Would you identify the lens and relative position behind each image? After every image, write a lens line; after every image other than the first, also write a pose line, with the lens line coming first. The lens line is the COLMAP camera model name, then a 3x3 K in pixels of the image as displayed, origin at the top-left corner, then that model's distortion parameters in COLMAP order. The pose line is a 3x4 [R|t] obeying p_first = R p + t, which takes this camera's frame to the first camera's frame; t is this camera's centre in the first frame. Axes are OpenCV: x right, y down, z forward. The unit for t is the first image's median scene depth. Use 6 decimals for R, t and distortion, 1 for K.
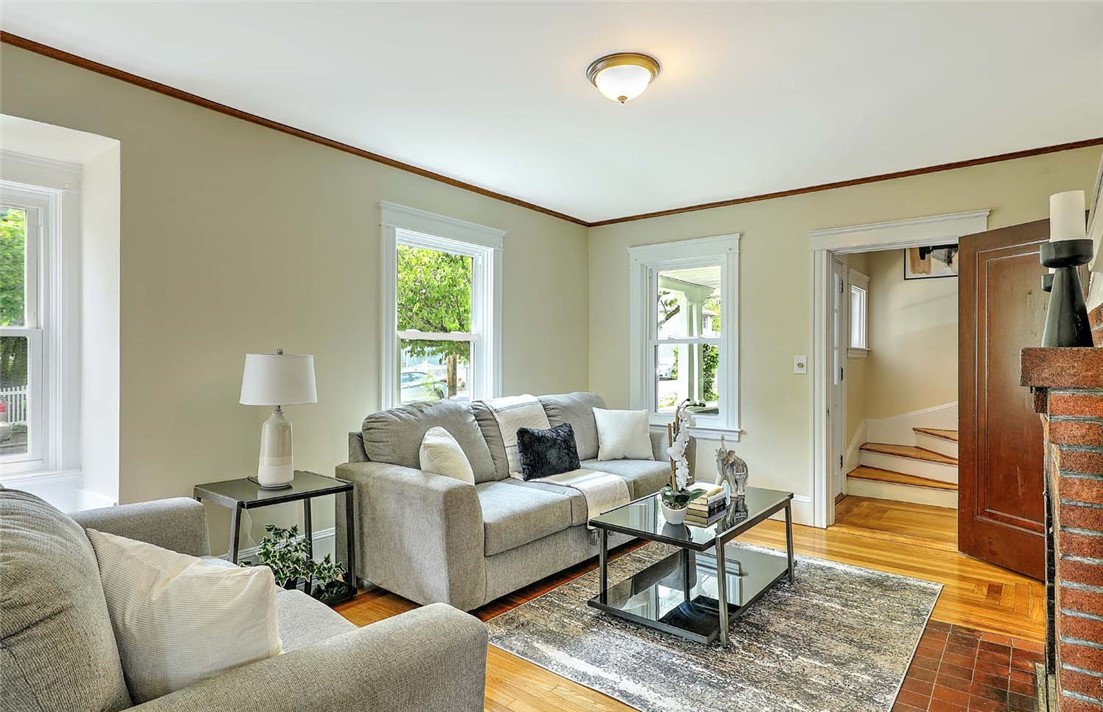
lens RADIAL K [[582.4, 0, 551.5], [0, 582.4, 356.0], [0, 0, 1]] dist [0.014202, -0.002214]
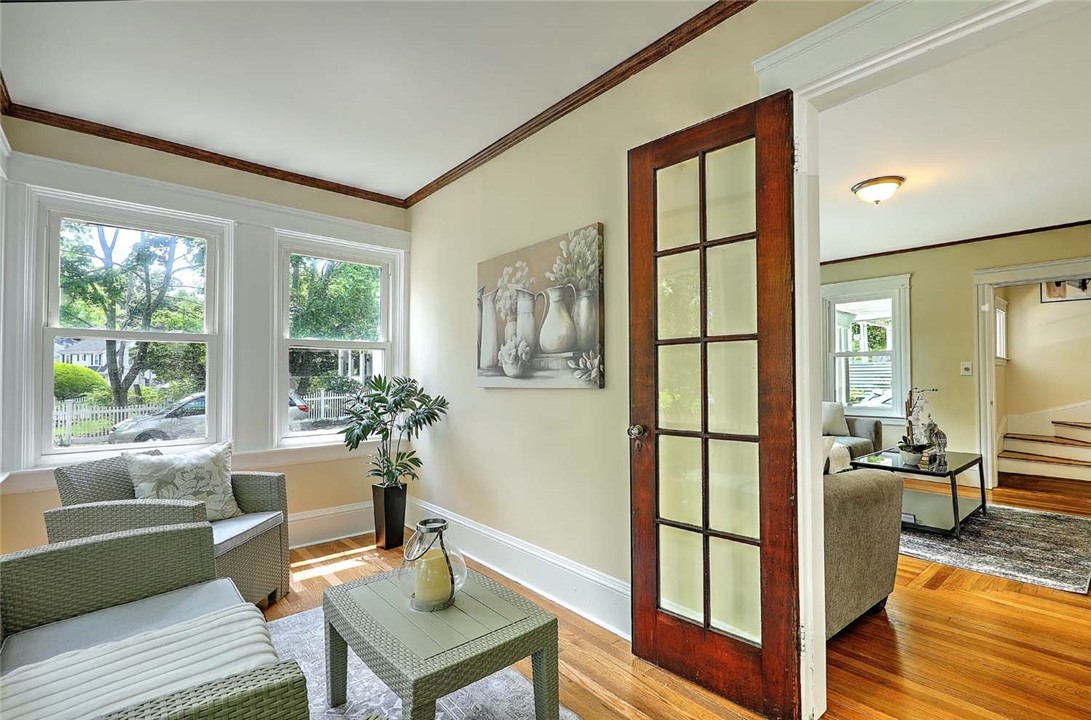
lens RADIAL K [[496.9, 0, 545.5], [0, 496.9, 360.0], [0, 0, 1]] dist [-0.000791, -0.000129]
pose [[0.981912, -0.002545, -0.189321, -0.412167], [-0.001378, 0.999787, -0.020589, 0.026161], [0.189333, 0.020477, 0.981699, -0.416506]]
